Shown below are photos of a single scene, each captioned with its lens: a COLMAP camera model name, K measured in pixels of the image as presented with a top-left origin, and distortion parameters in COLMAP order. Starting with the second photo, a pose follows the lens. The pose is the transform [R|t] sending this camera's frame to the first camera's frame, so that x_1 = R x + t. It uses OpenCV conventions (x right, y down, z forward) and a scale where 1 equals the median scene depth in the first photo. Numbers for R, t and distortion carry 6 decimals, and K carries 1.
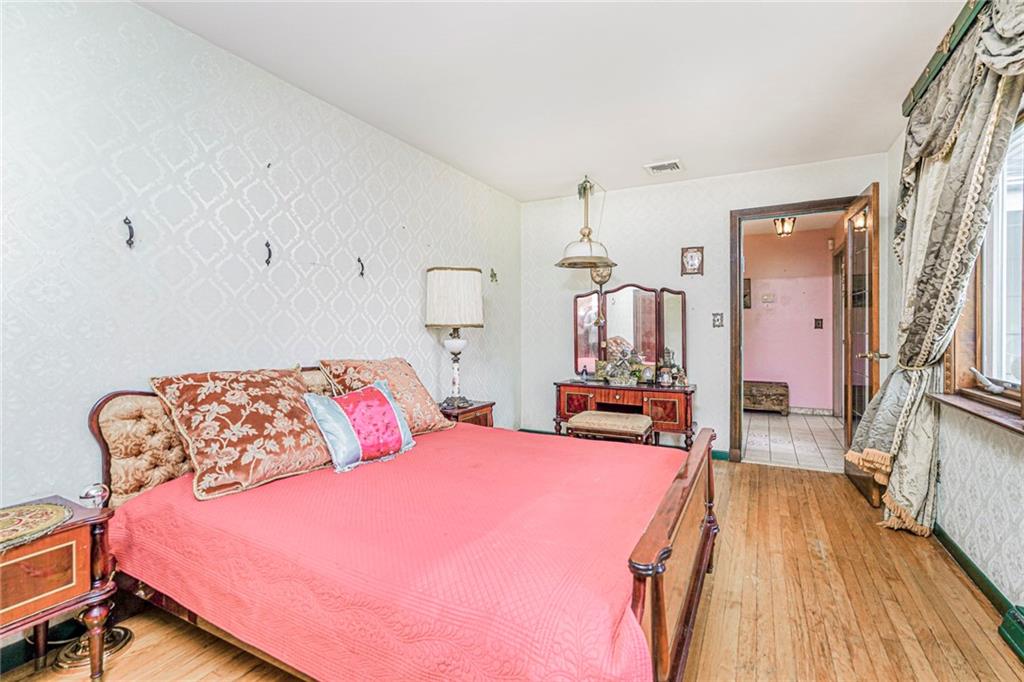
lens RADIAL K [[466.8, 0, 508.6], [0, 466.8, 326.8], [0, 0, 1]] dist [-0.000755, -0.000041]
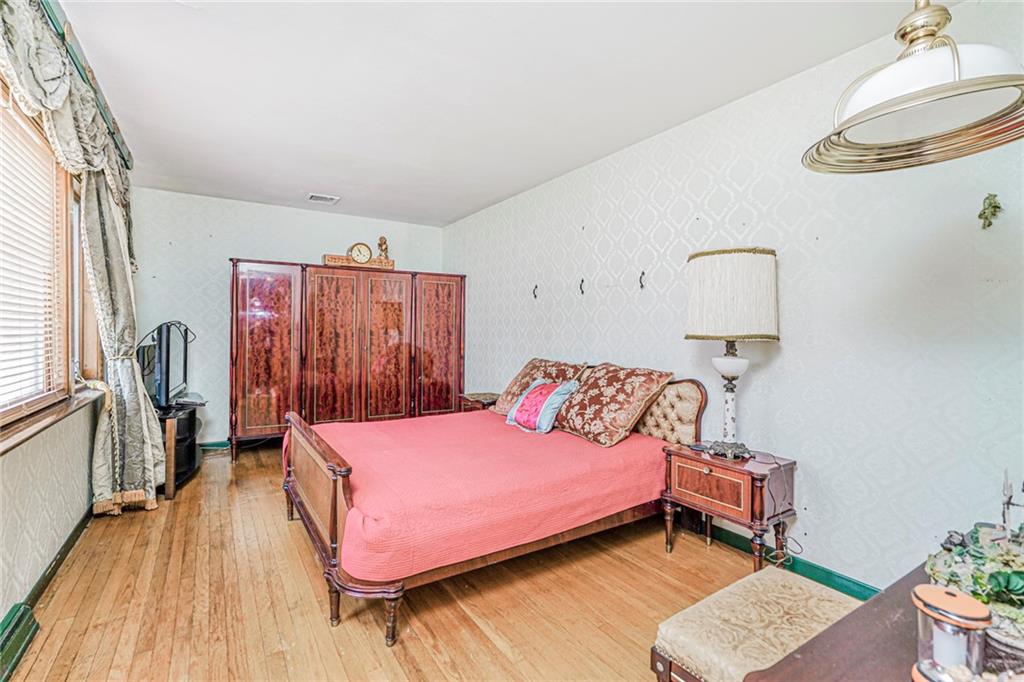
lens RADIAL K [[479.2, 0, 514.9], [0, 479.2, 341.5], [0, 0, 1]] dist [-0.013998, 0.009007]
pose [[-0.490074, 0.016754, -0.871520, 0.584108], [-0.001536, 0.999797, 0.020084, -0.008722], [0.871679, 0.011181, -0.489949, 0.977625]]
